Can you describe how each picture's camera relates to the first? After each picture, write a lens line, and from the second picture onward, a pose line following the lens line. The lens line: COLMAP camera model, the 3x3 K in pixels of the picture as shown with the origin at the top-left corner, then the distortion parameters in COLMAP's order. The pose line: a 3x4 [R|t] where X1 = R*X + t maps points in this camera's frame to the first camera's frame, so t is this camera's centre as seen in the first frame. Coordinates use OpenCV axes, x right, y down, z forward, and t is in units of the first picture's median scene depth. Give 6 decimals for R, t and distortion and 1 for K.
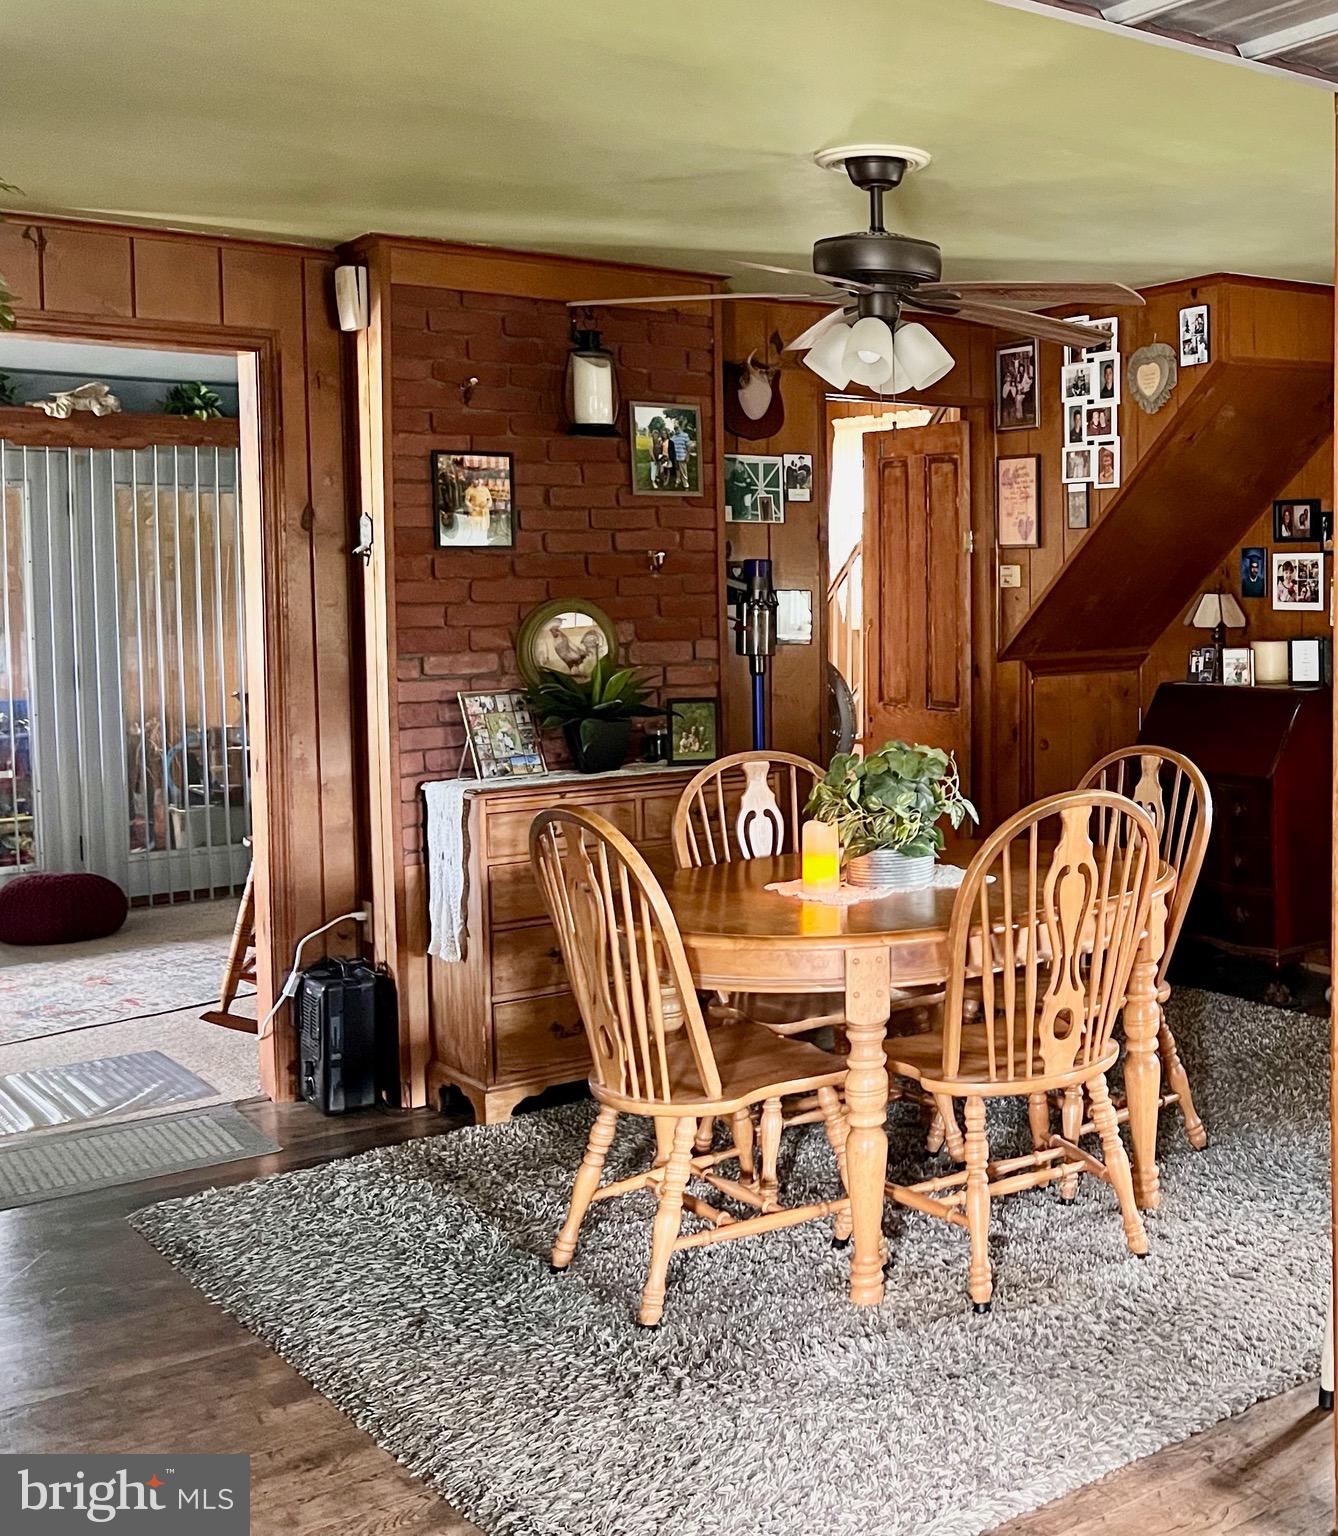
lens RADIAL K [[2188.8, 0, 669.0], [0, 2188.8, 768.0], [0, 0, 1]] dist [0.015012, 0.112654]
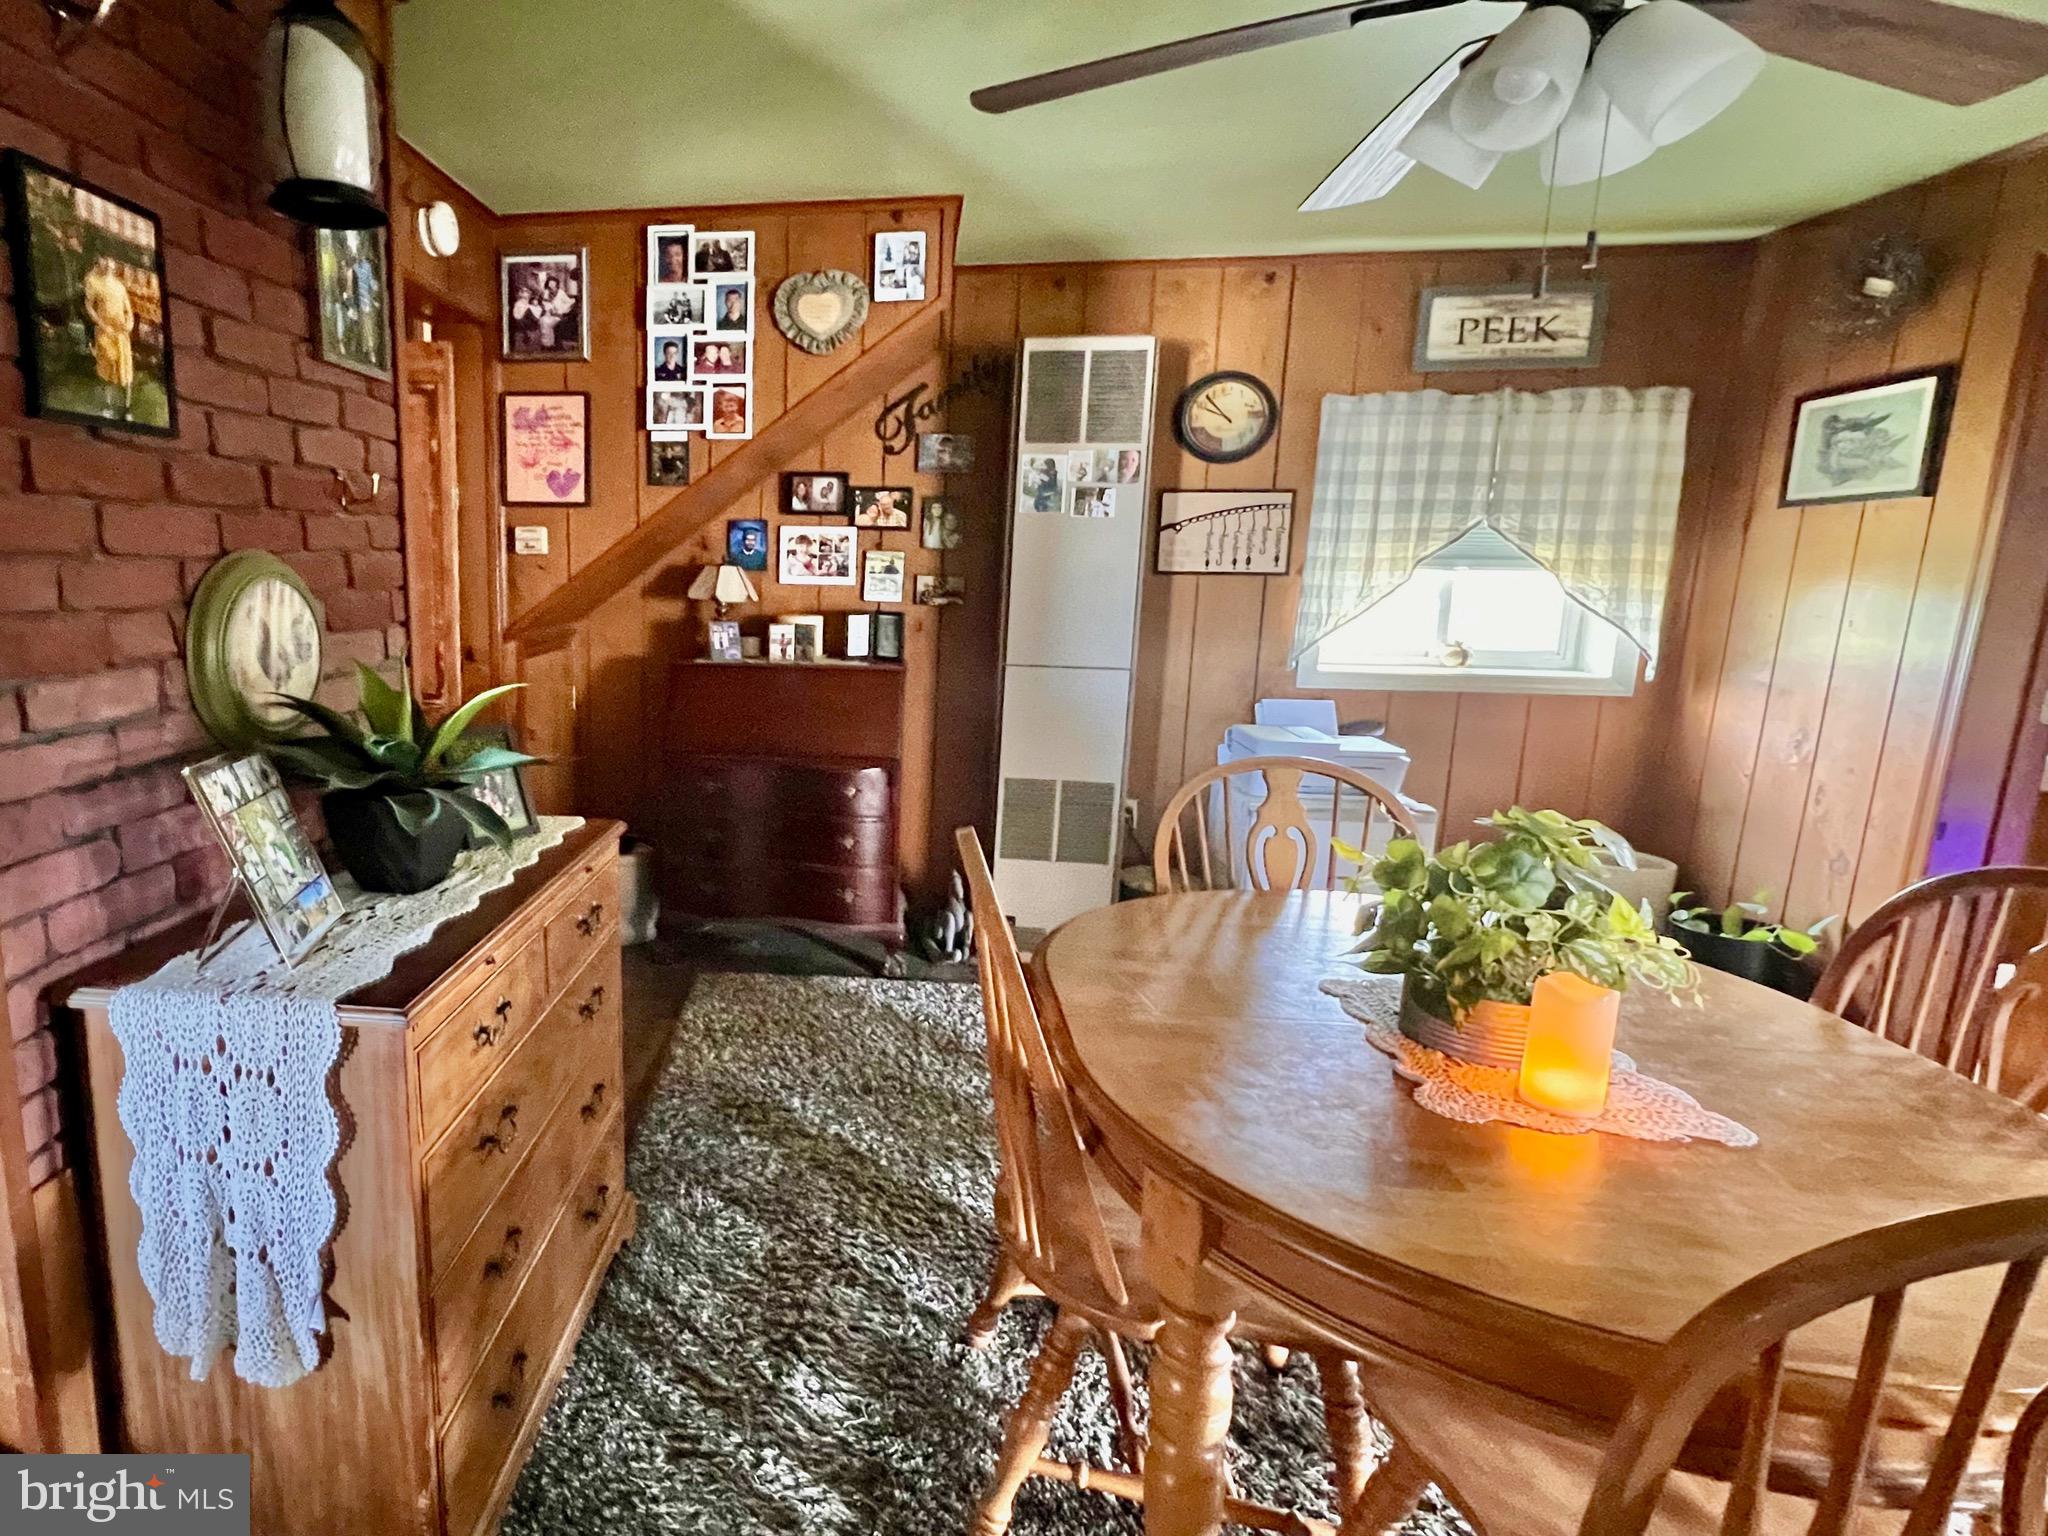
lens RADIAL K [[1370.0, 0, 1024.0], [0, 1370.0, 768.0], [0, 0, 1]] dist [0.003400, 0.000653]
pose [[0.596887, -0.098076, 0.796308, -0.170364], [0.048272, 0.995092, 0.086376, -0.041020], [-0.800872, -0.013118, 0.598692, 0.590951]]
